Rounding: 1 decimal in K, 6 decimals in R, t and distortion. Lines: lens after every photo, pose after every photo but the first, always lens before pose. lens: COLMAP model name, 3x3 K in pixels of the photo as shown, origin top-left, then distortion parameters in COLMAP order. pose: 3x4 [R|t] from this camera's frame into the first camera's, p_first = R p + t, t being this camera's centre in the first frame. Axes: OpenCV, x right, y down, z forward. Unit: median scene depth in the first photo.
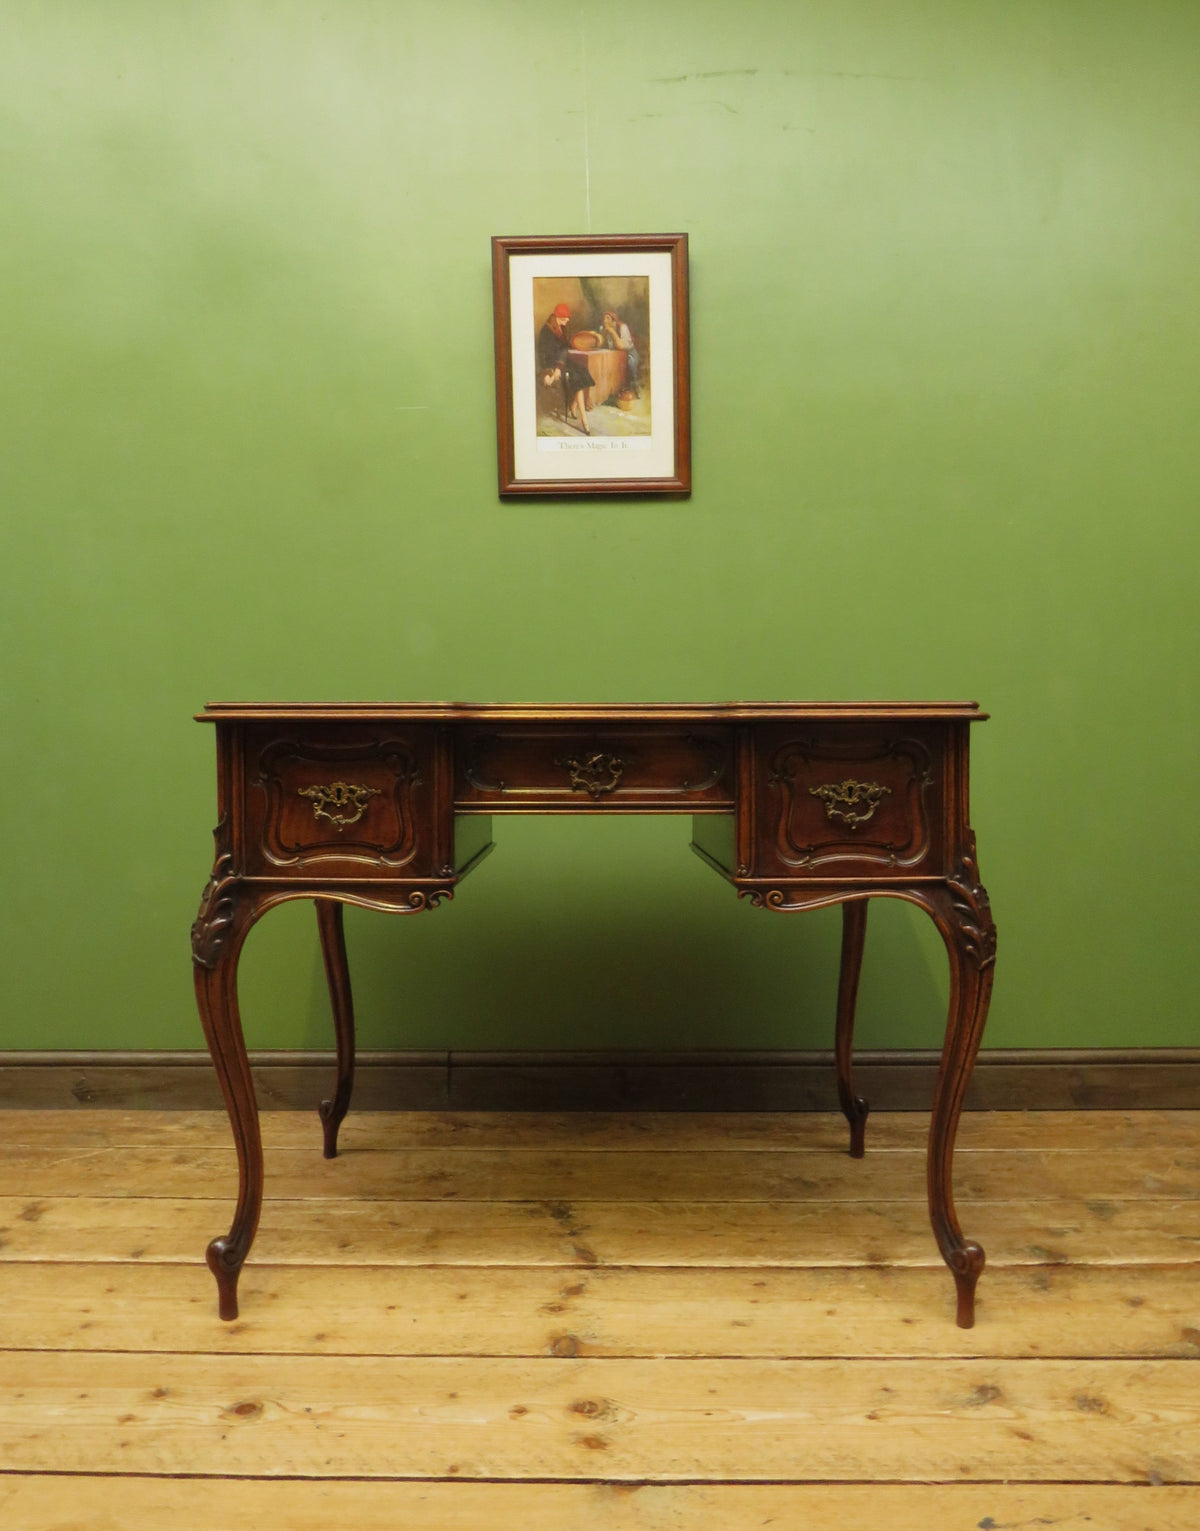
lens RADIAL K [[1104.6, 0, 588.7], [0, 1104.6, 788.9], [0, 0, 1]] dist [-0.065086, 0.021676]
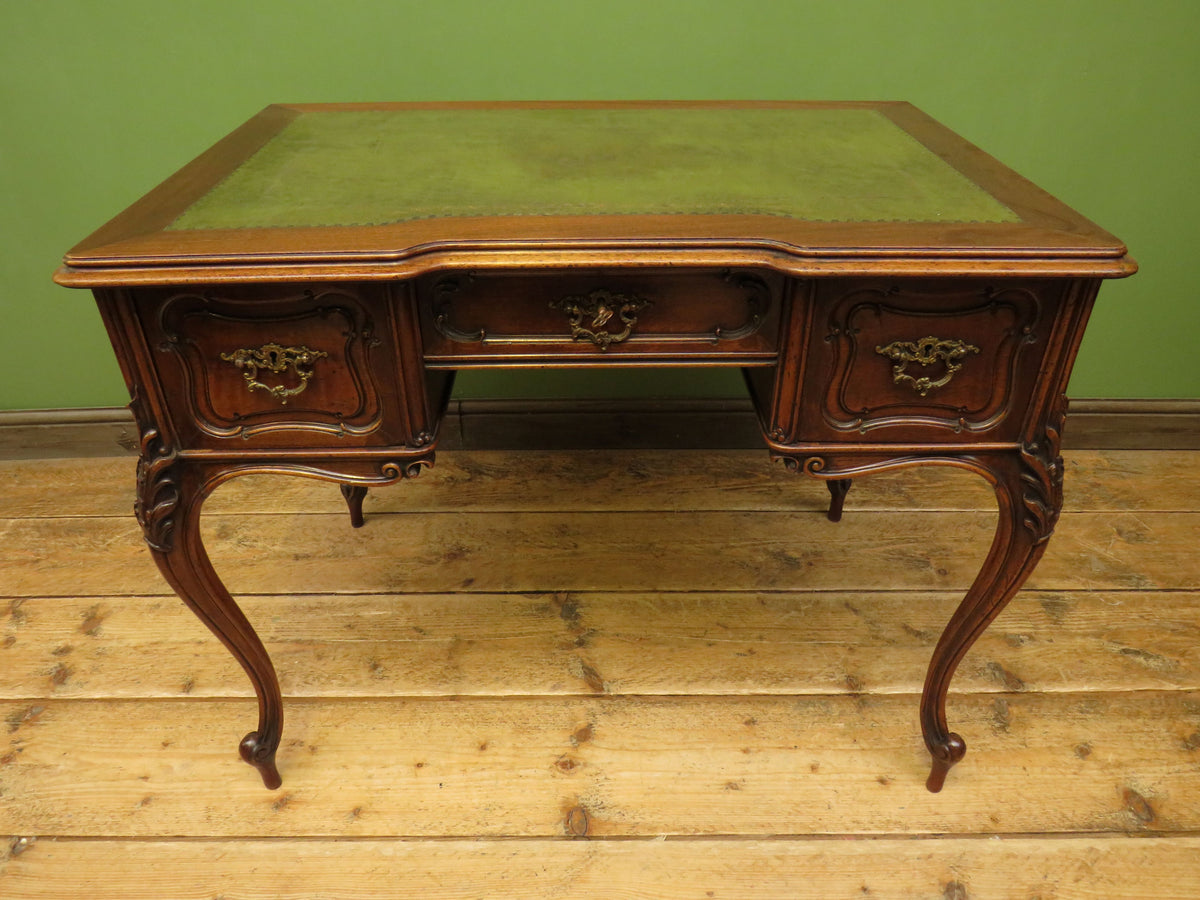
lens RADIAL K [[842.4, 0, 596.2], [0, 842.4, 454.5], [0, 0, 1]] dist [-0.048793, 0.011812]
pose [[0.999870, -0.012724, 0.009895, -0.005248], [0.005395, 0.842653, 0.538431, -0.251391], [-0.015189, -0.538307, 0.842612, 0.452310]]
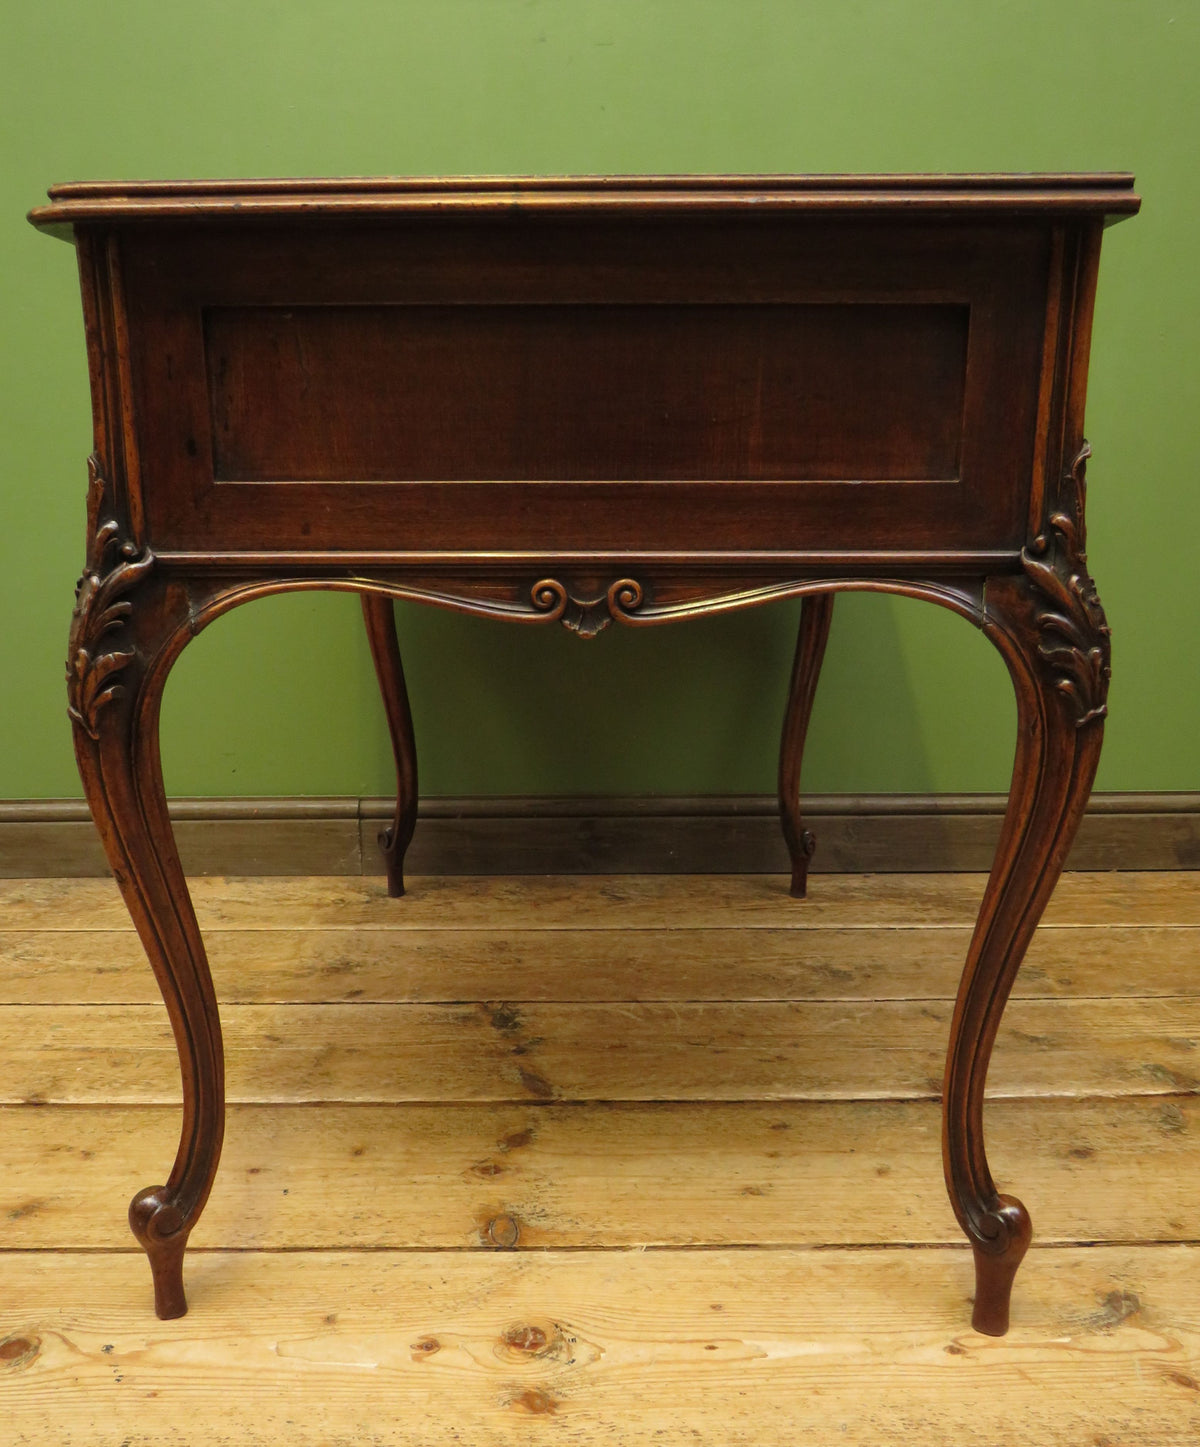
lens RADIAL K [[1252.5, 0, 593.2], [0, 1252.5, 653.7], [0, 0, 1]] dist [-0.043886, 0.010465]
pose [[0.999669, -0.003117, 0.025523, 0.016546], [-0.000233, 0.991482, 0.130246, 0.044921], [-0.025711, -0.130209, 0.991153, 0.251845]]
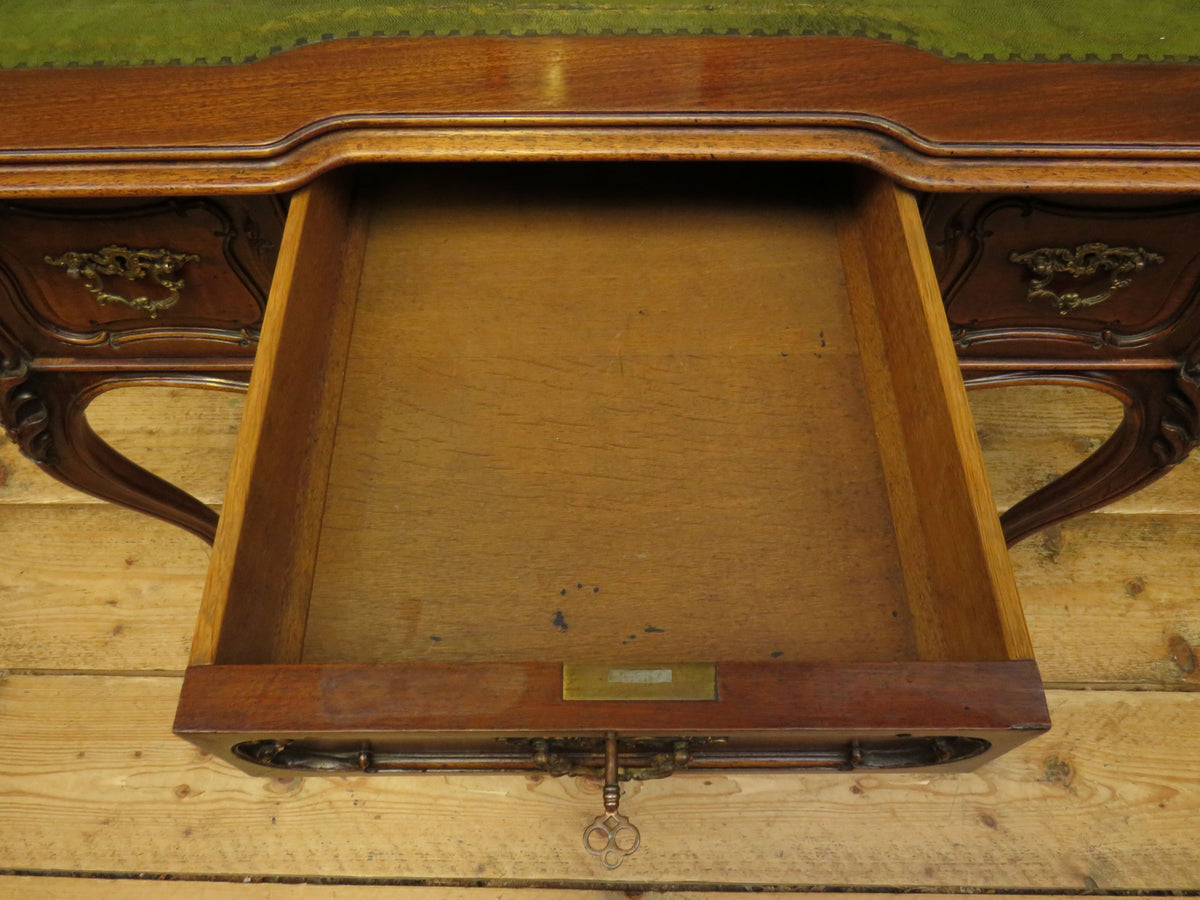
lens RADIAL K [[880.2, 0, 598.4], [0, 880.2, 439.6], [0, 0, 1]] dist [-0.044199, 0.020582]
pose [[0.999960, -0.003098, -0.008384, 0.006569], [0.008763, 0.524707, 0.851238, -0.301798], [0.001762, -0.851278, 0.524713, 0.693350]]
